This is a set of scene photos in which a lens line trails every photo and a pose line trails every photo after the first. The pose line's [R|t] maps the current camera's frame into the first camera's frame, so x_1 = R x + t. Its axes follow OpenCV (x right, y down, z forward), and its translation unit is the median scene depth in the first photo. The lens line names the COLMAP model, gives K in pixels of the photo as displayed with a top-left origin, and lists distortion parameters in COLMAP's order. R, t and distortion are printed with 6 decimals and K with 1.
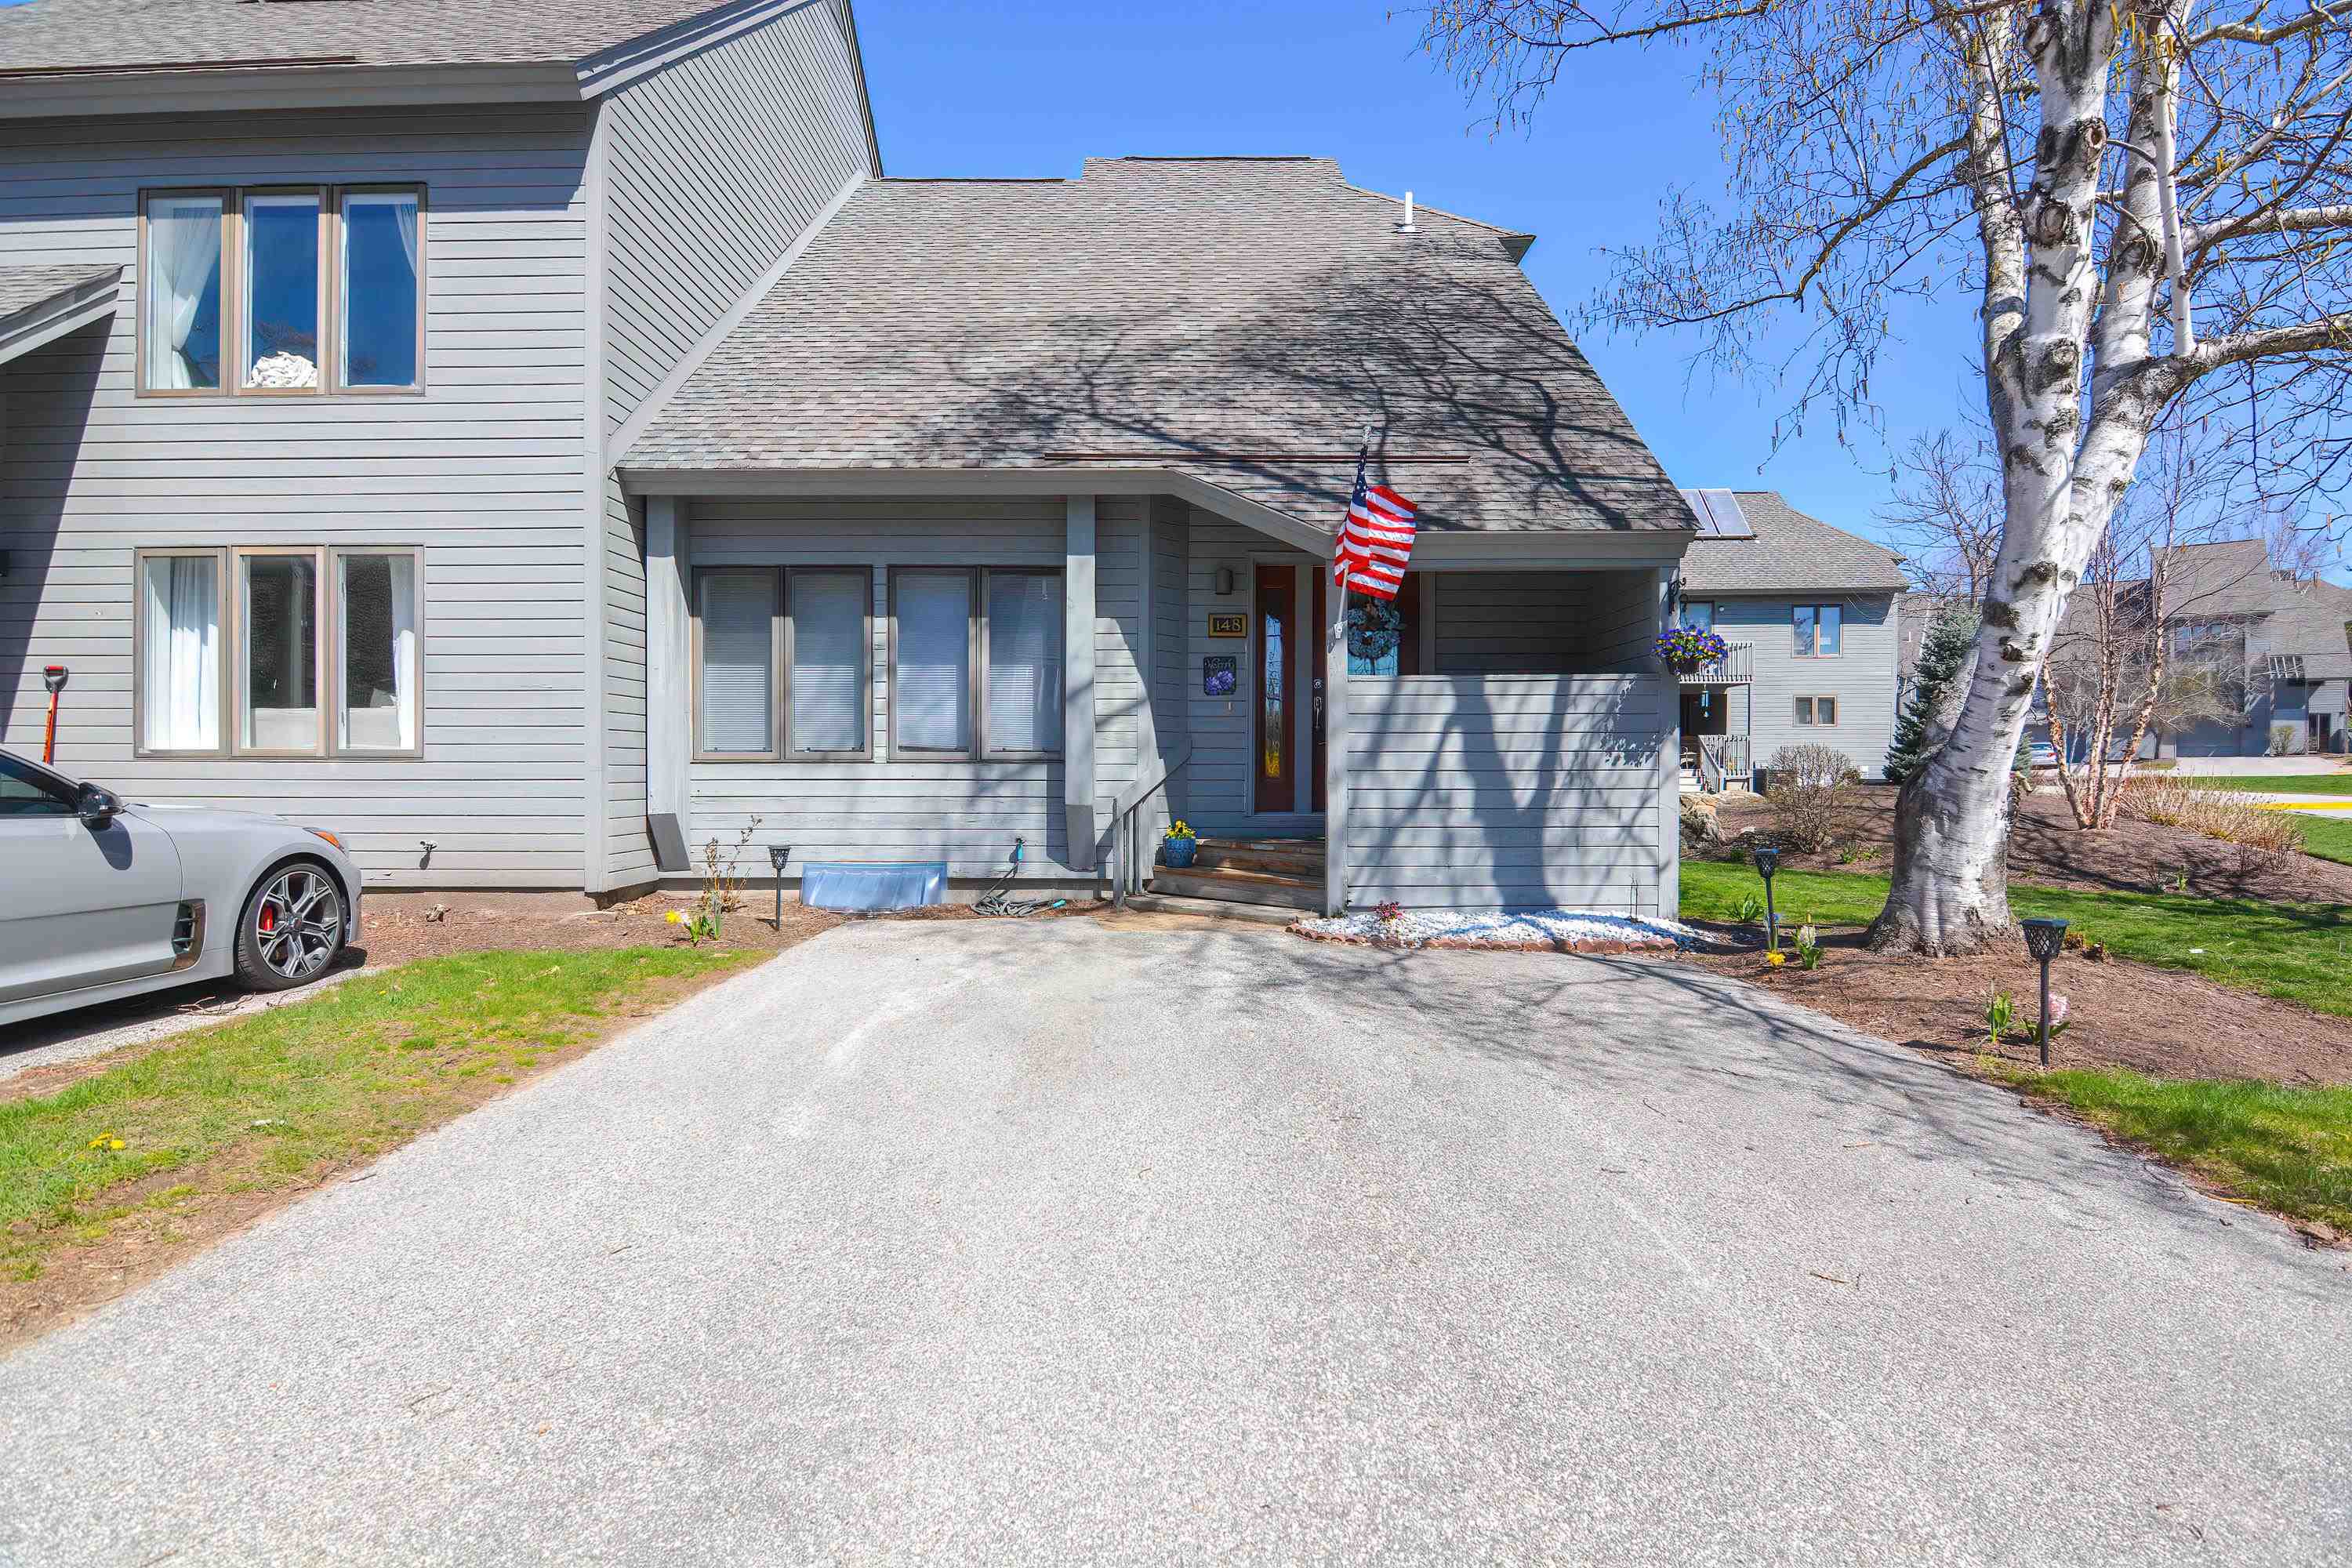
lens RADIAL K [[1143.3, 0, 1170.3], [0, 1143.3, 777.9], [0, 0, 1]] dist [0.005804, -0.009644]
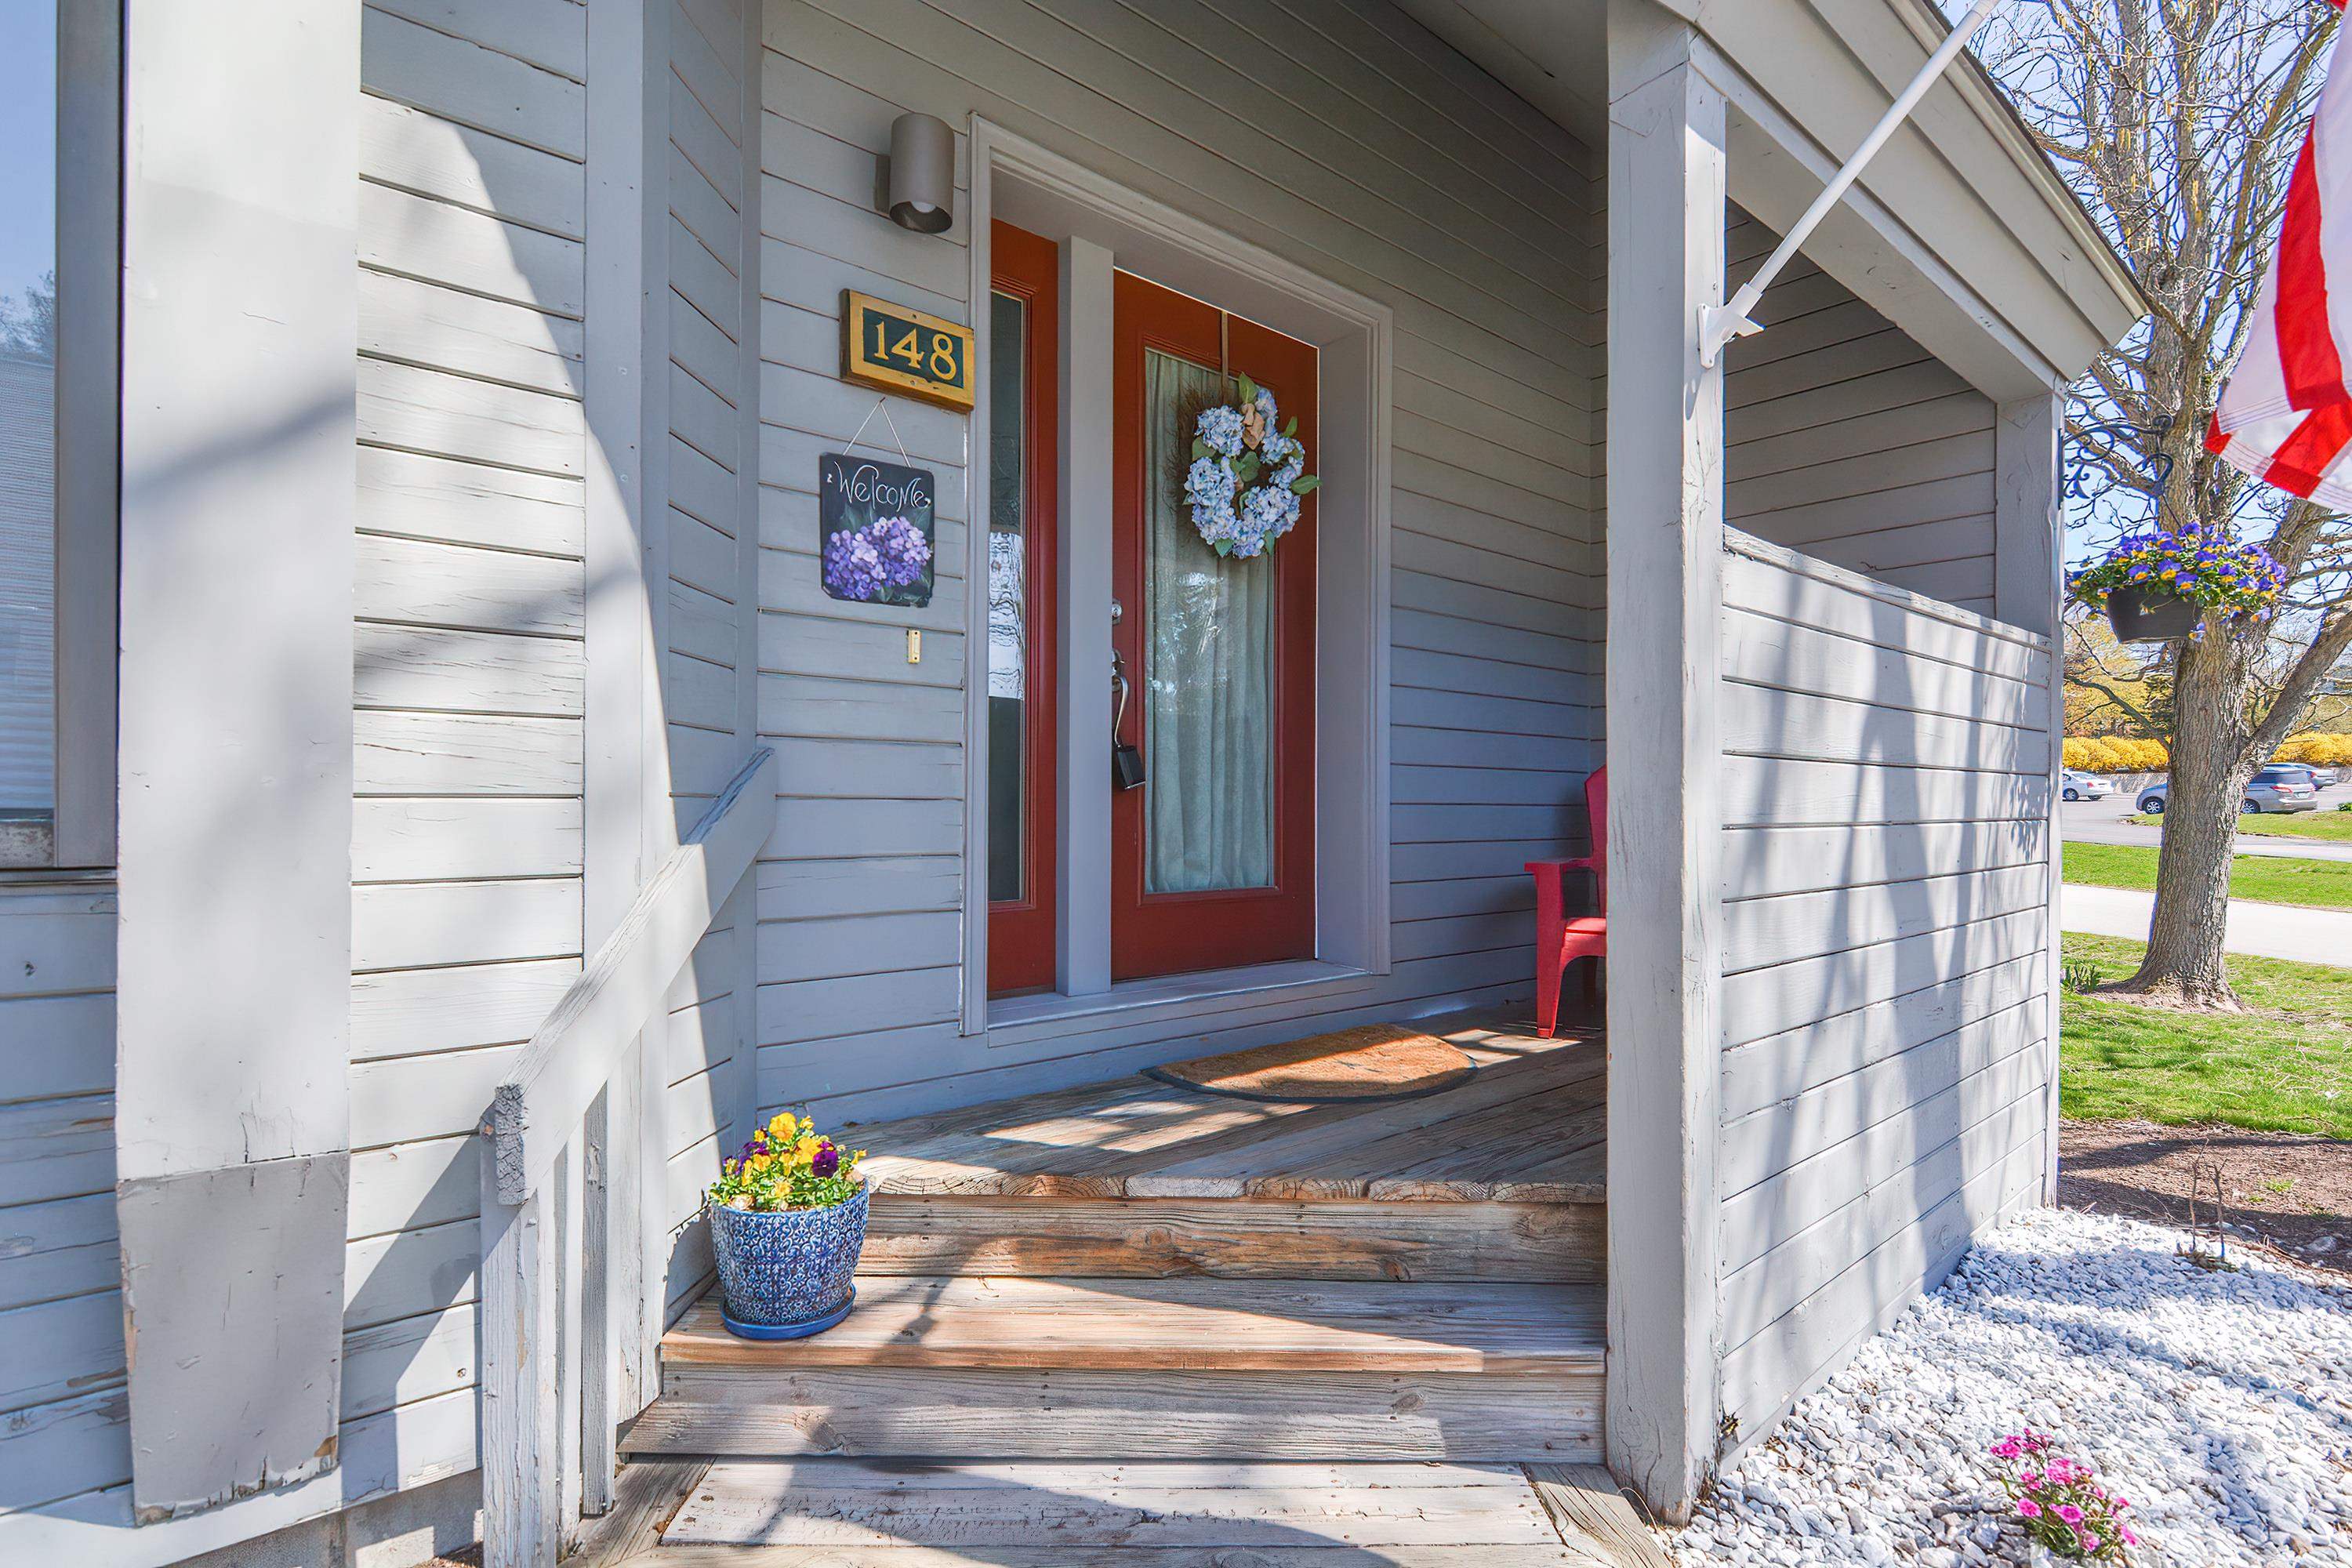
lens RADIAL K [[1143.3, 0, 1222.2], [0, 1143.3, 815.6], [0, 0, 1]] dist [0.005804, -0.009644]
pose [[0.733760, -0.005397, 0.679388, -0.083828], [0.002283, 0.999982, 0.005478, -0.023957], [-0.679405, -0.002468, 0.733759, 0.763762]]
